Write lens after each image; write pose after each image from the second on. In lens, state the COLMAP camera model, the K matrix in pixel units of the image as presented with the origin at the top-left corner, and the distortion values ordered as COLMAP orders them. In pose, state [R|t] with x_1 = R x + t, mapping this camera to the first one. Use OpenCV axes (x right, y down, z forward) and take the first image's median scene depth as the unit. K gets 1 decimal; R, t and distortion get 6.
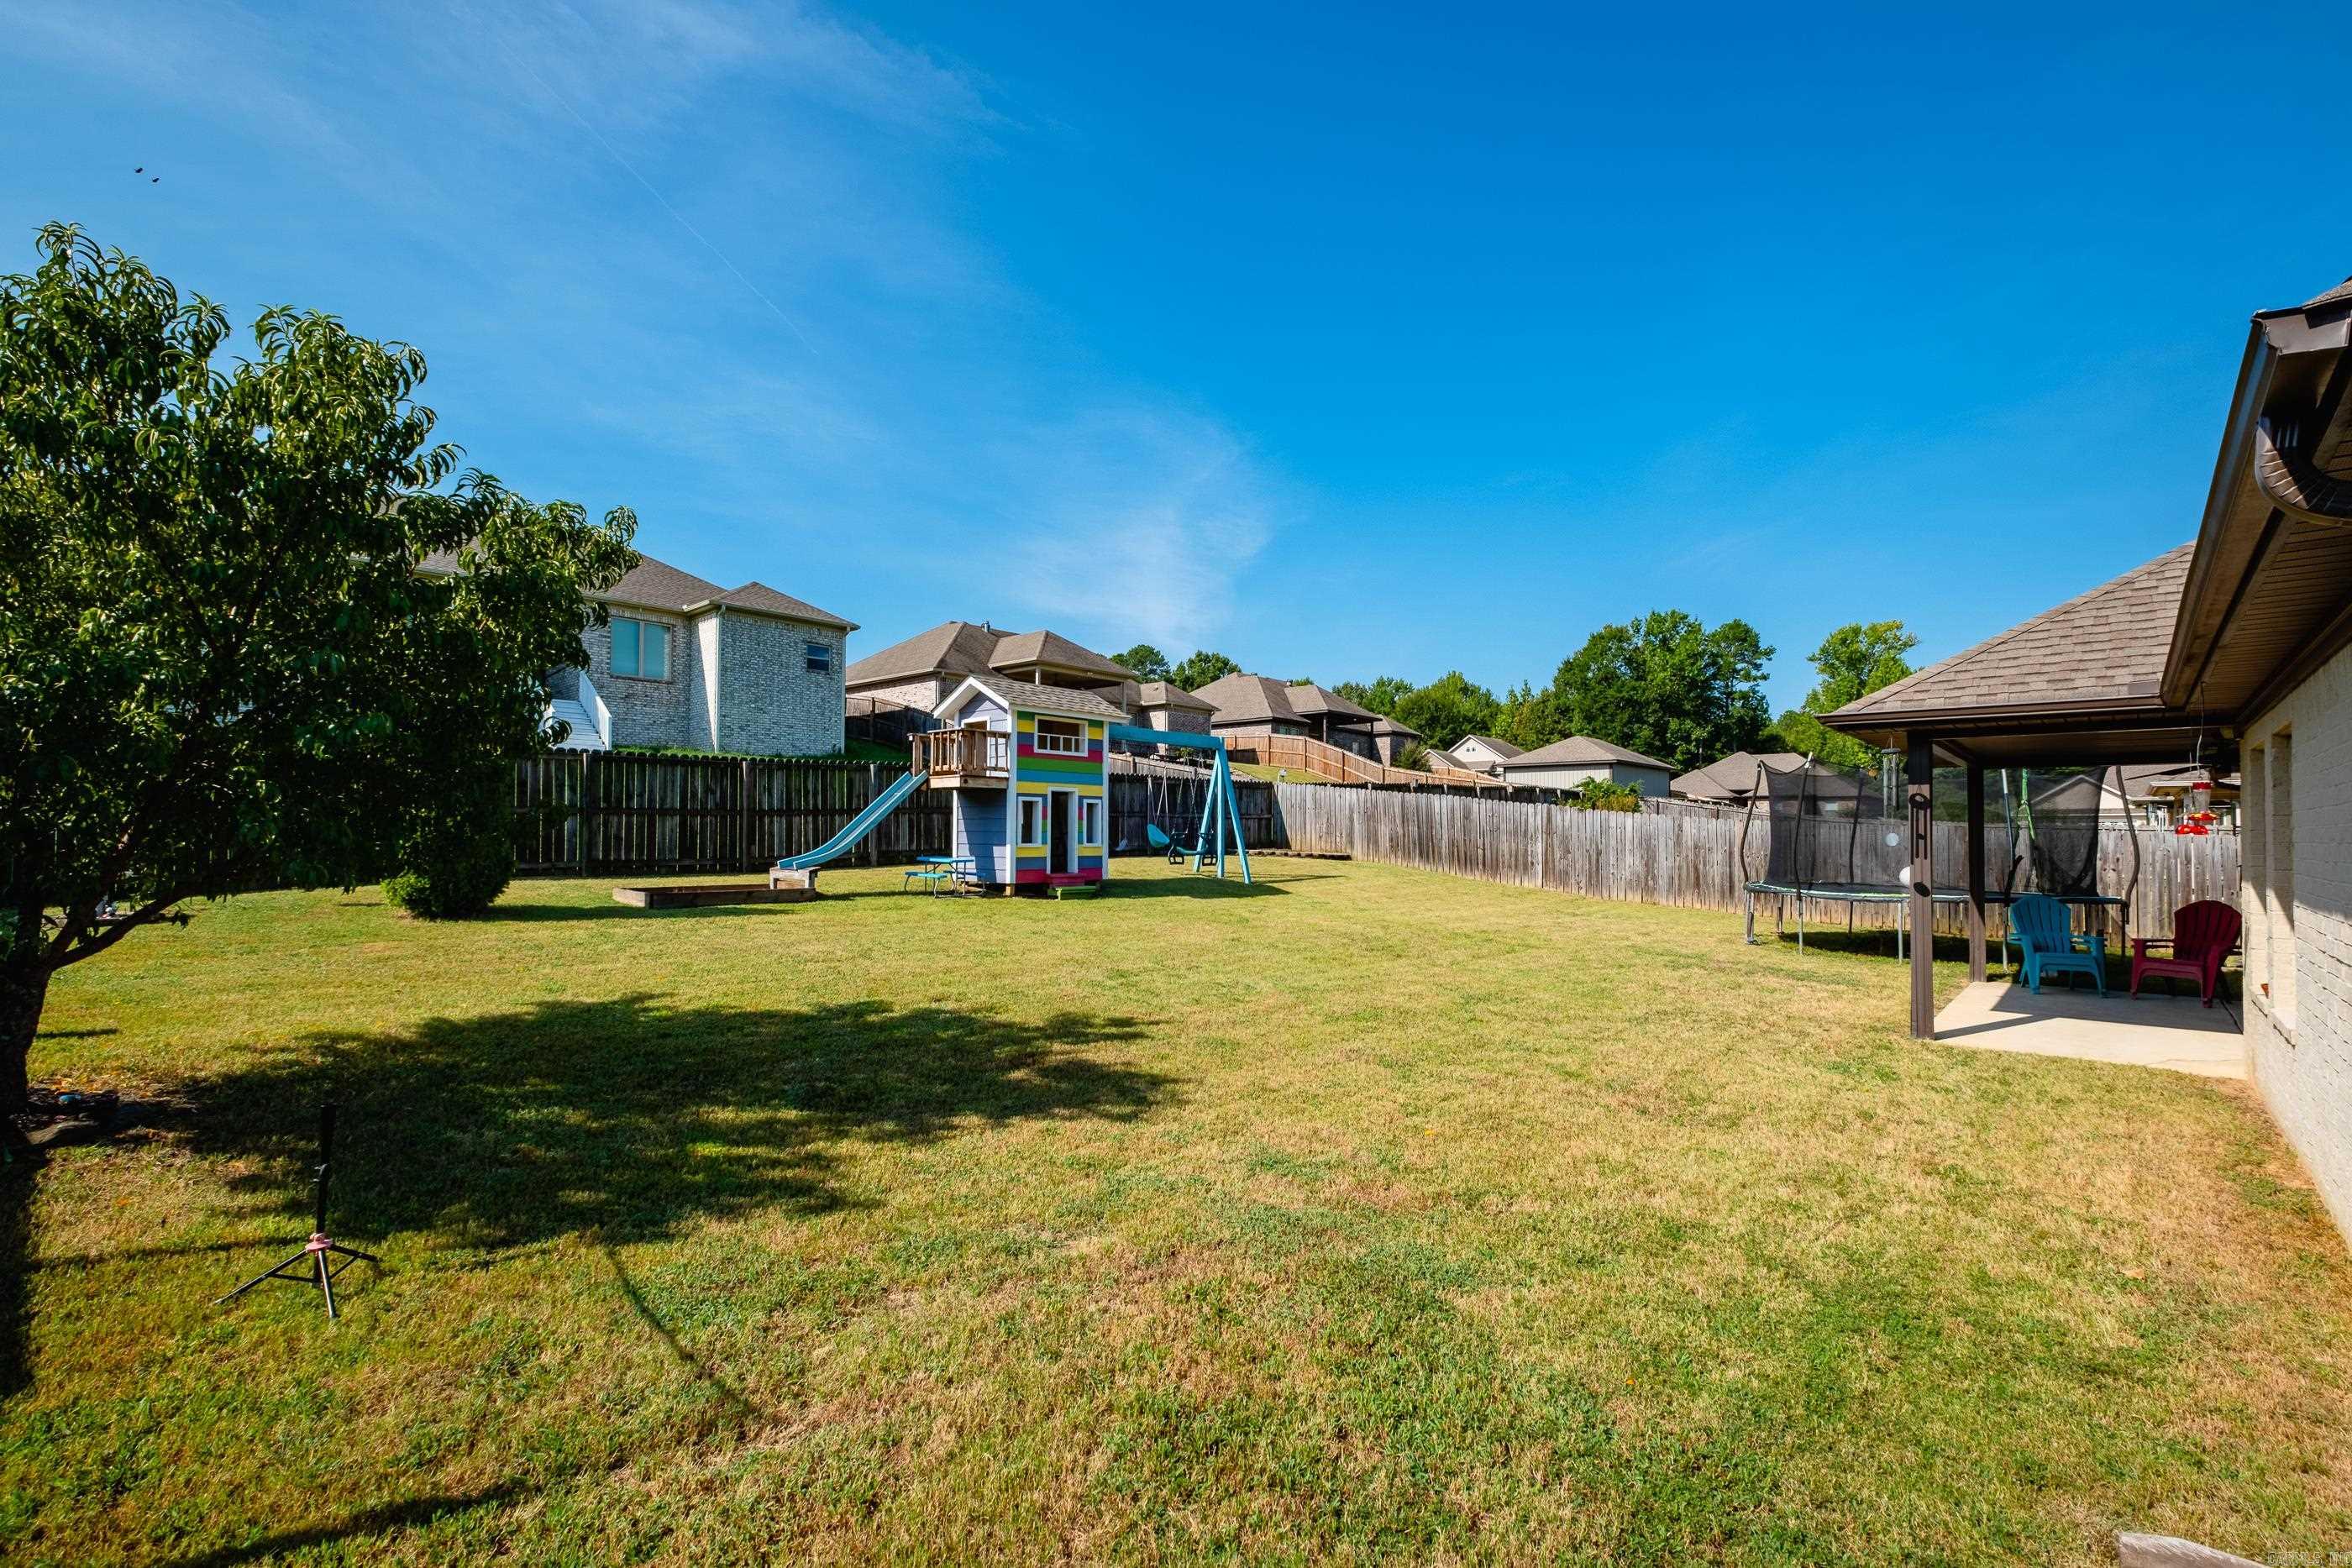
lens RADIAL K [[1025.7, 0, 1165.6], [0, 1025.7, 787.3], [0, 0, 1]] dist [0.001644, 0.000179]
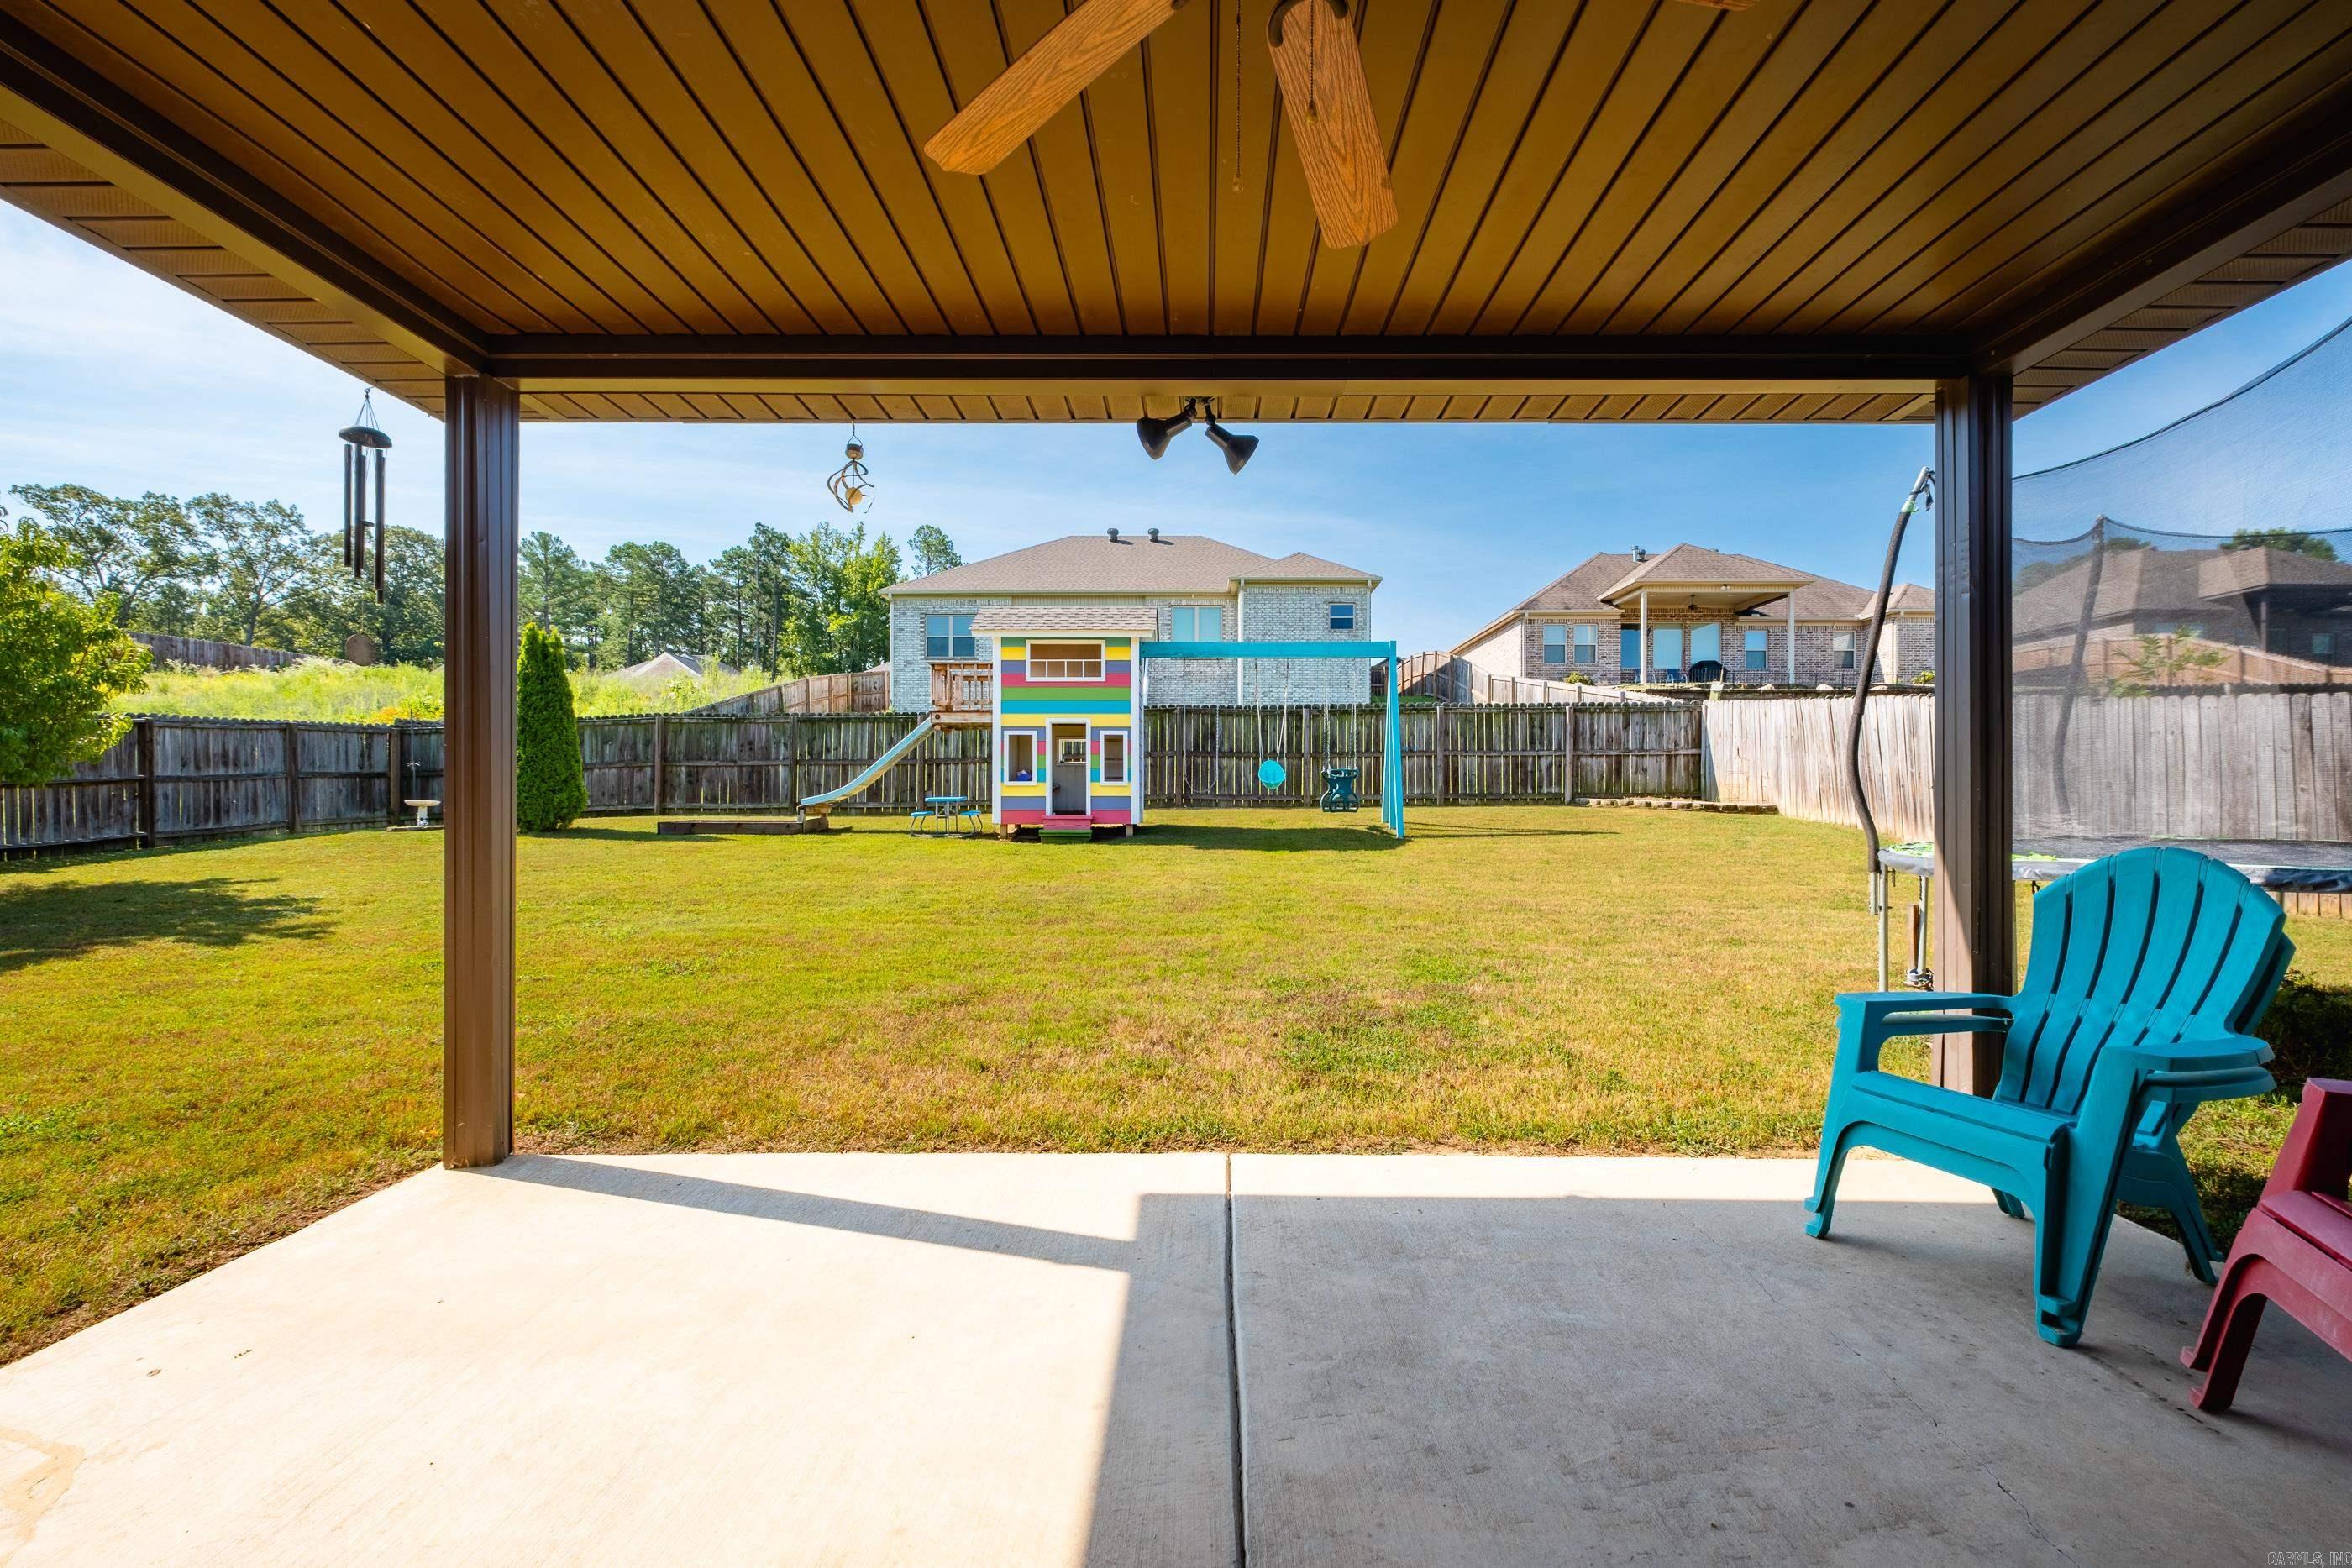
lens RADIAL K [[1002.9, 0, 1168.1], [0, 1002.9, 781.0], [0, 0, 1]] dist [0.000739, -0.000614]
pose [[0.662715, -0.022468, -0.748535, 0.577572], [0.035736, 0.999360, 0.001642, 0.053326], [0.748019, -0.027838, 0.663094, 0.476436]]
